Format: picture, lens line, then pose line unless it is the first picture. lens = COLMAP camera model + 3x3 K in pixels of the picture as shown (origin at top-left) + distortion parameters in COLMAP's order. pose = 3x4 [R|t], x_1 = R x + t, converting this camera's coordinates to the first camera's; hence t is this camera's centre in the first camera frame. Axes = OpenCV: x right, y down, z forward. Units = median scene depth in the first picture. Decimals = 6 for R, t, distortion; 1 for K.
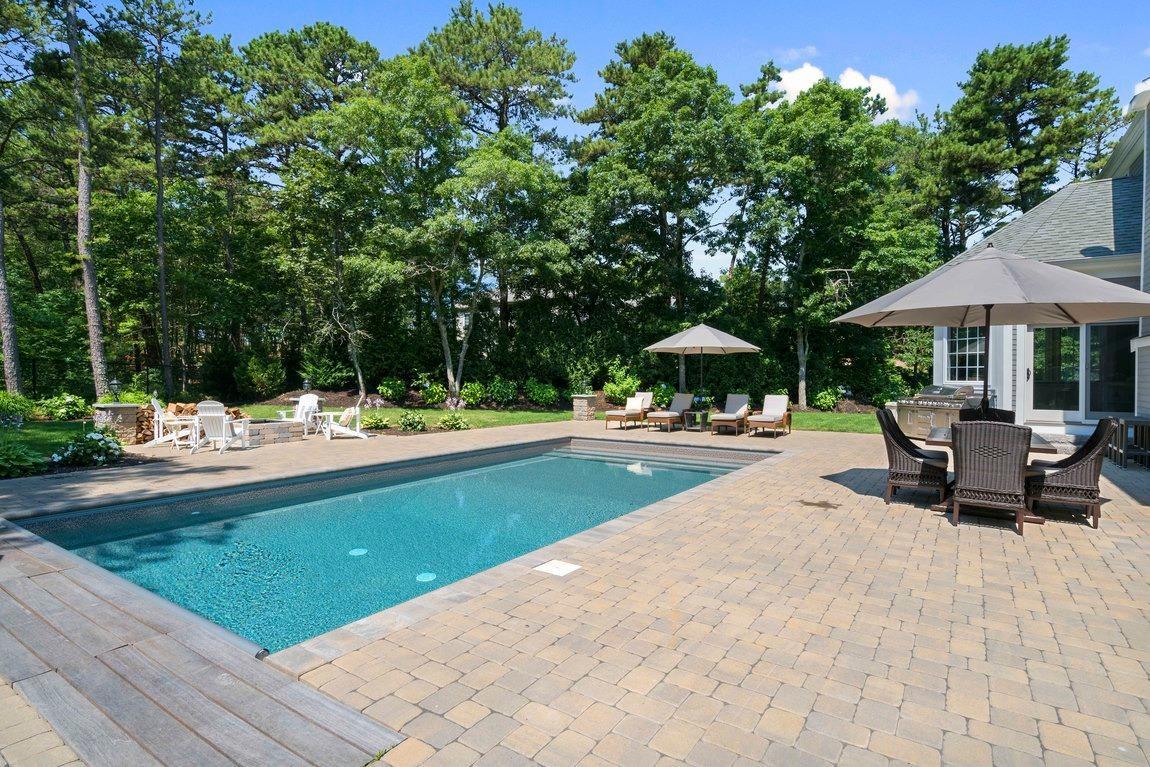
lens RADIAL K [[585.8, 0, 572.9], [0, 585.8, 382.7], [0, 0, 1]] dist [0.006311, 0.000884]
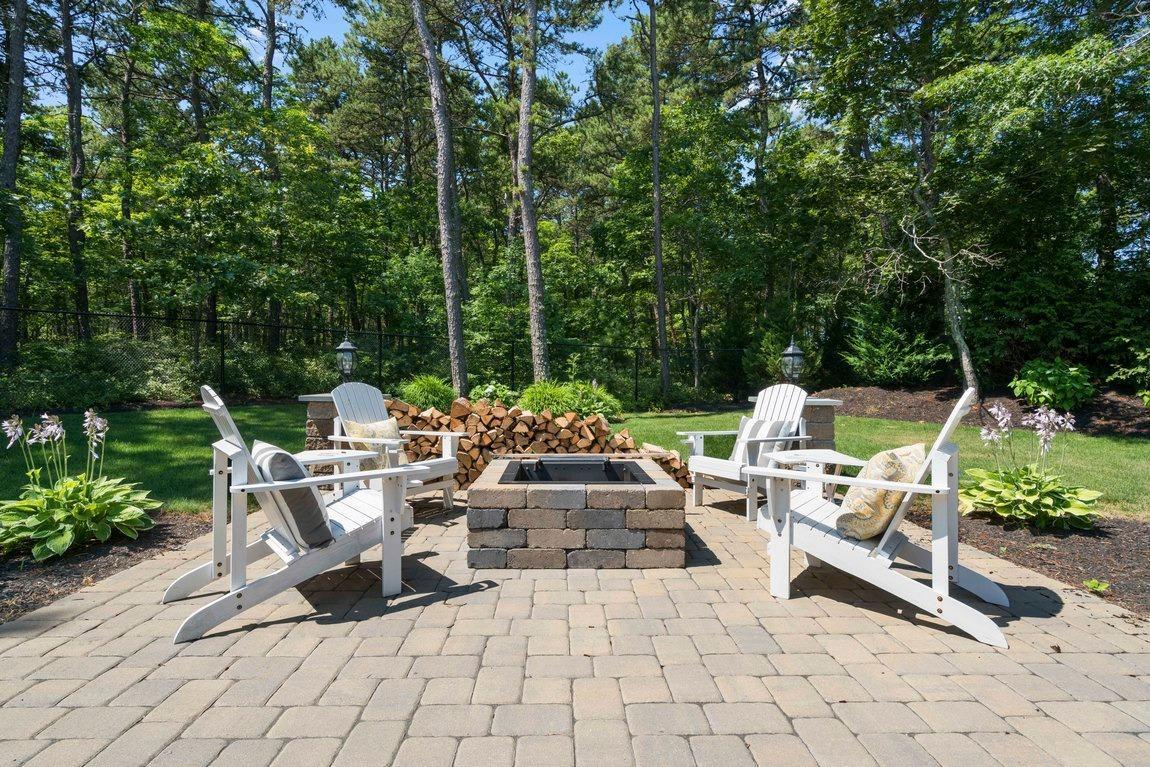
lens RADIAL K [[585.8, 0, 571.1], [0, 585.8, 382.4], [0, 0, 1]] dist [0.006311, 0.000884]
pose [[0.588469, 0.008280, -0.808477, -0.164959], [-0.015794, 0.999874, -0.001256, 0.013362], [0.808366, 0.013508, 0.588526, 0.458447]]
